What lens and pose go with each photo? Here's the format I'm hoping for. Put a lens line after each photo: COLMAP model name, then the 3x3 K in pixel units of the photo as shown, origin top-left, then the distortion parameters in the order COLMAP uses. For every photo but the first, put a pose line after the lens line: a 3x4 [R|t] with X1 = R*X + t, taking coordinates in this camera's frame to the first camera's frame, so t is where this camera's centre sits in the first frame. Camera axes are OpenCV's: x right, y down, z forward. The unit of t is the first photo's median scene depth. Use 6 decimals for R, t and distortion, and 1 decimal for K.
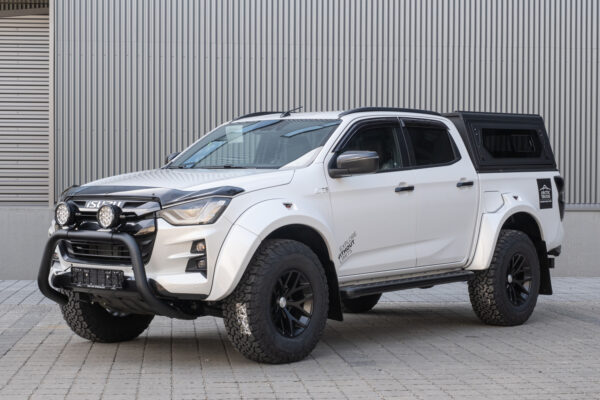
lens RADIAL K [[1209.5, 0, 299.0], [0, 1209.5, 206.4], [0, 0, 1]] dist [0.291503, 0.000000]
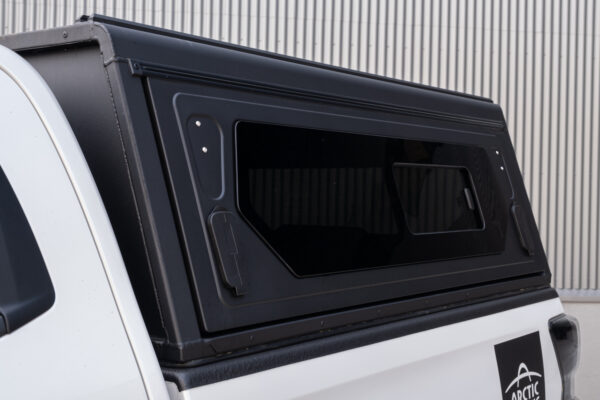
lens RADIAL K [[969.4, 0, 299.7], [0, 969.4, 199.7], [0, 0, 1]] dist [0.048973, 0.000000]
pose [[0.997618, 0.012149, 0.067896, 0.141118], [-0.010374, 0.999596, -0.026447, -0.045562], [-0.068189, 0.025680, 0.997342, 0.802878]]
